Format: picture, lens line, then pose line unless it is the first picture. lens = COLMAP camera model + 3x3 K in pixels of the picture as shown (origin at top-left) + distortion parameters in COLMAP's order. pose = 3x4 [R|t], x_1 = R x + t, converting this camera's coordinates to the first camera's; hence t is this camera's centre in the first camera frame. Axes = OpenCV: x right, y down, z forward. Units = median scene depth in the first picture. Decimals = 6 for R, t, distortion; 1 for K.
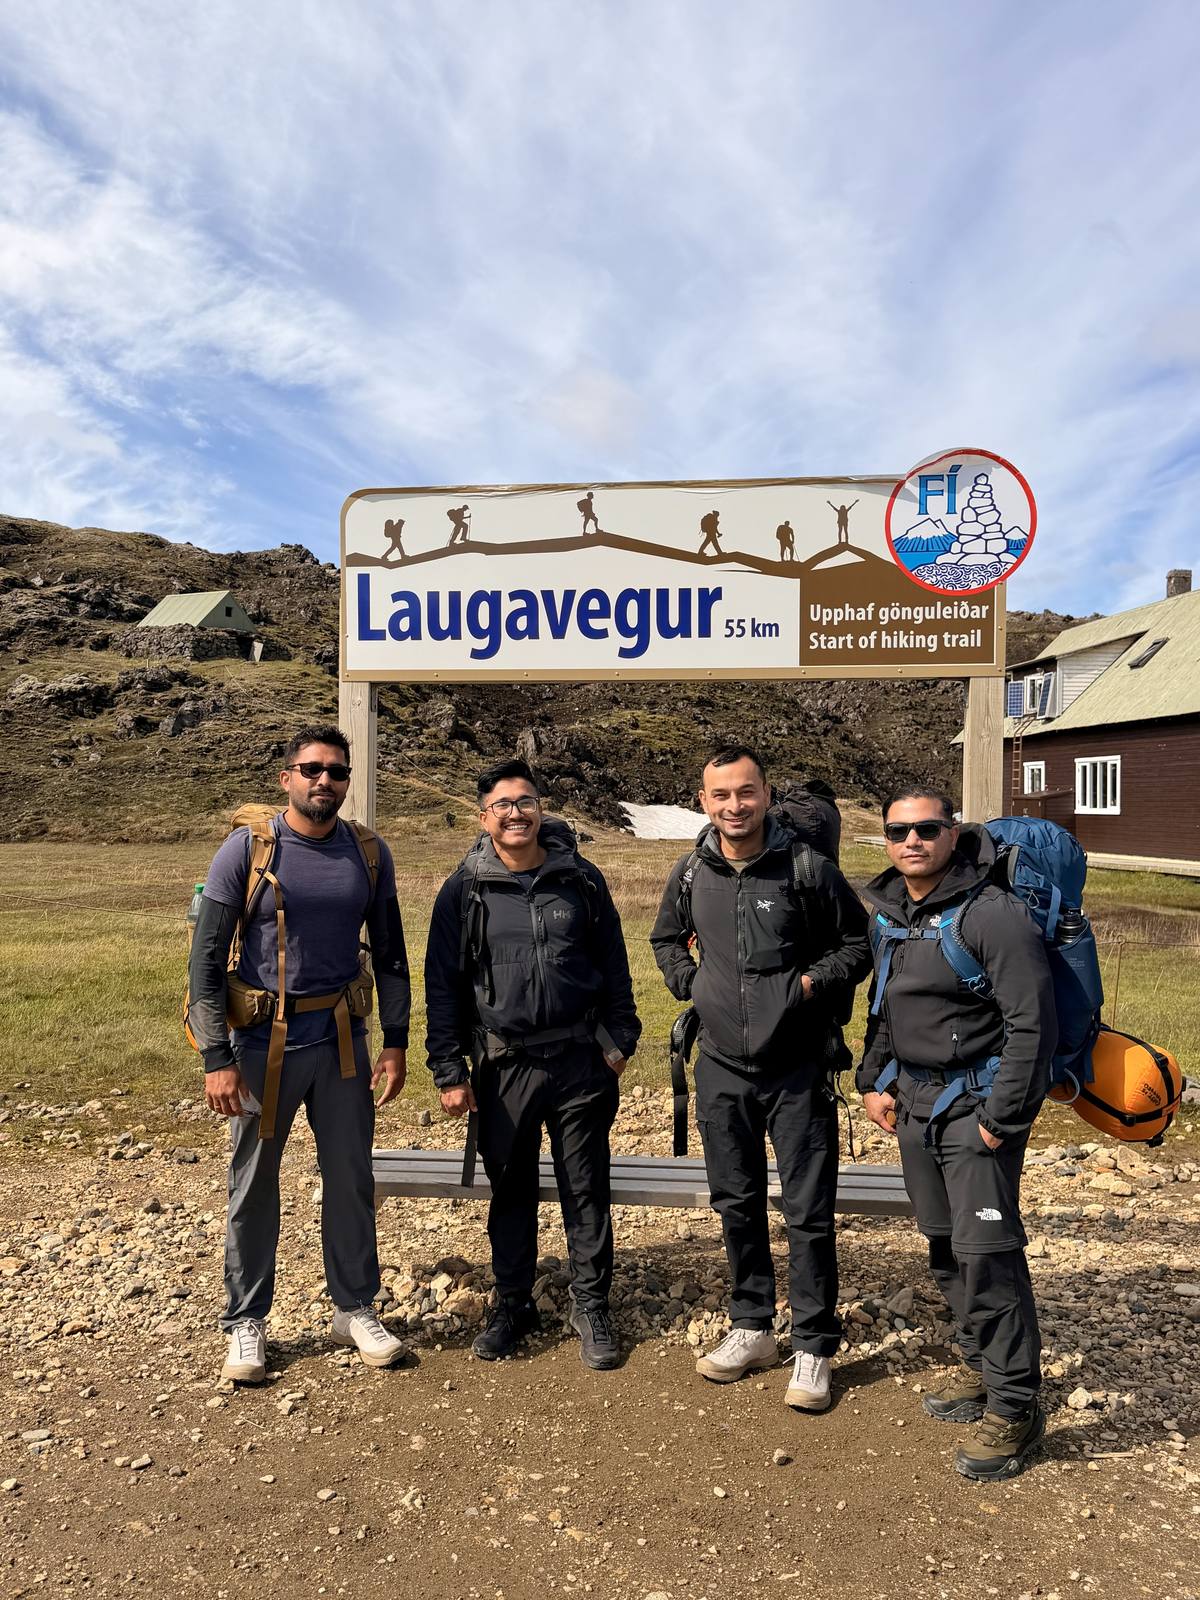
lens RADIAL K [[1320.4, 0, 600.0], [0, 1320.4, 800.0], [0, 0, 1]] dist [0.150788, -0.269379]
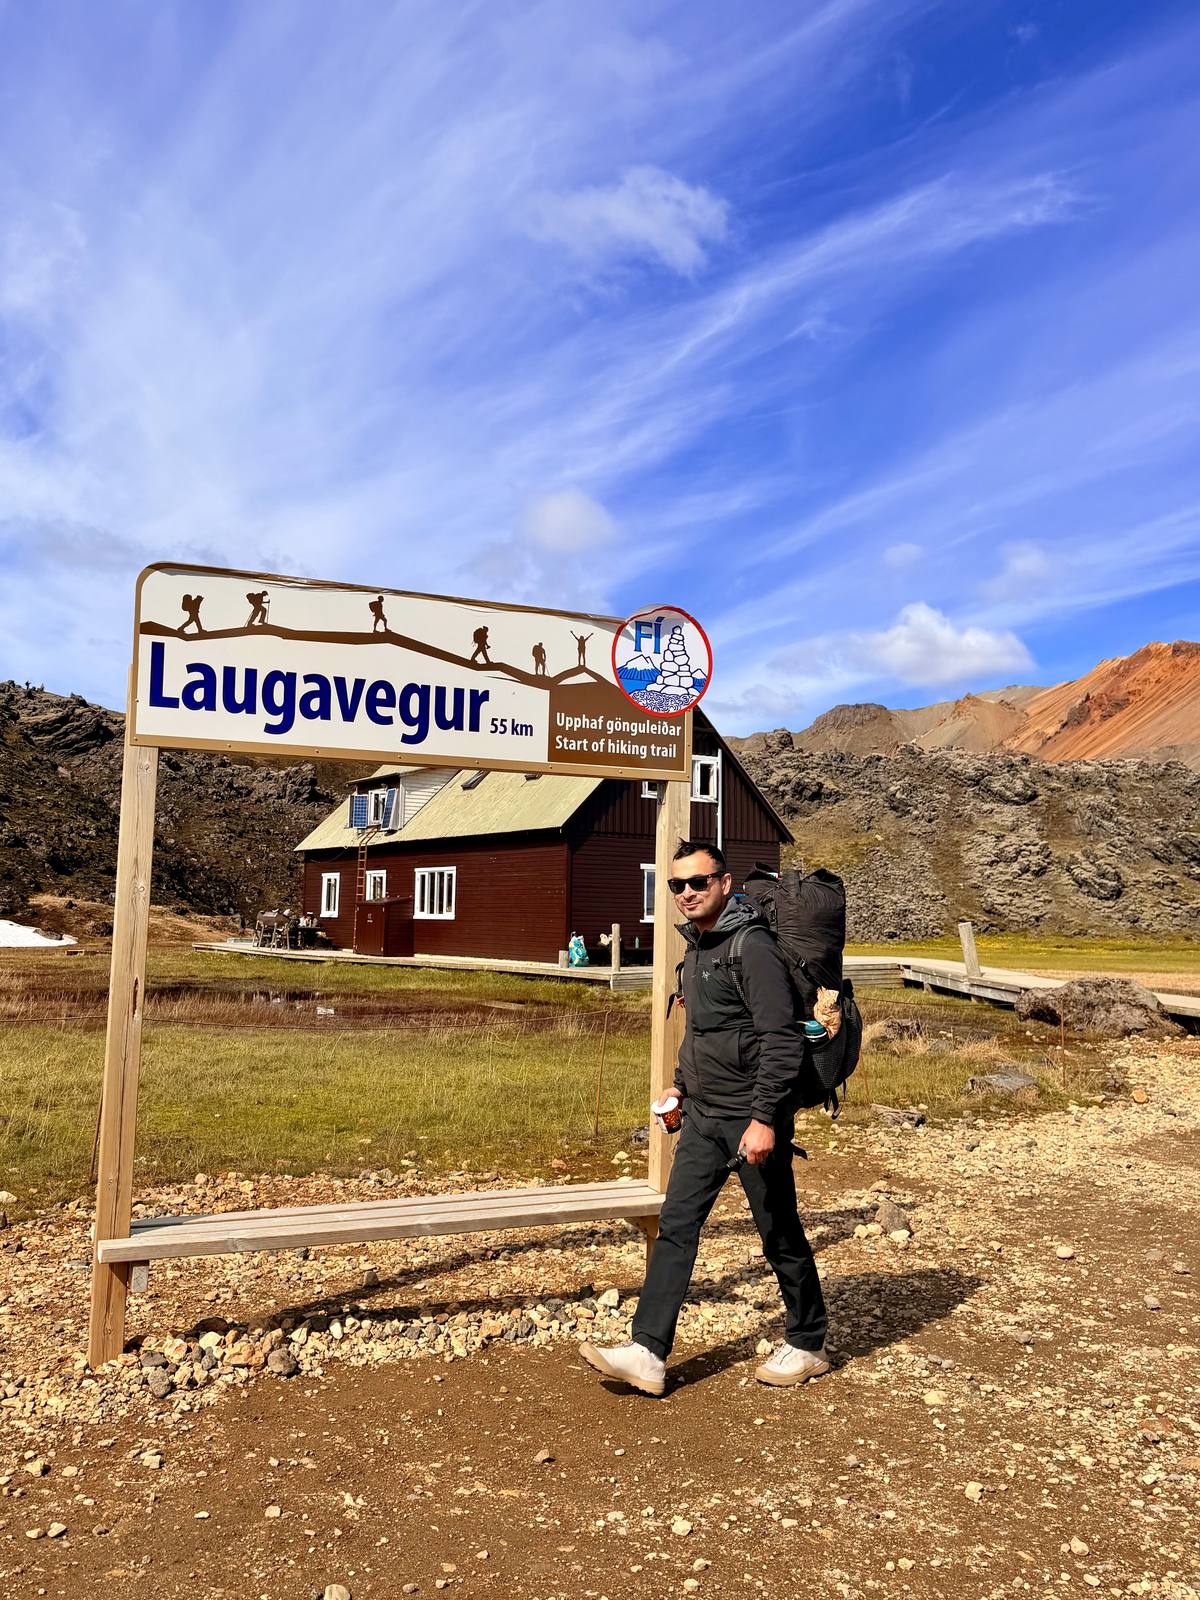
lens RADIAL K [[1320.4, 0, 600.0], [0, 1320.4, 800.0], [0, 0, 1]] dist [0.150788, -0.269379]
pose [[0.862302, 0.056673, 0.503213, -0.403027], [-0.014577, 0.996084, -0.087202, 0.036925], [-0.506184, 0.067859, 0.859752, -0.053601]]
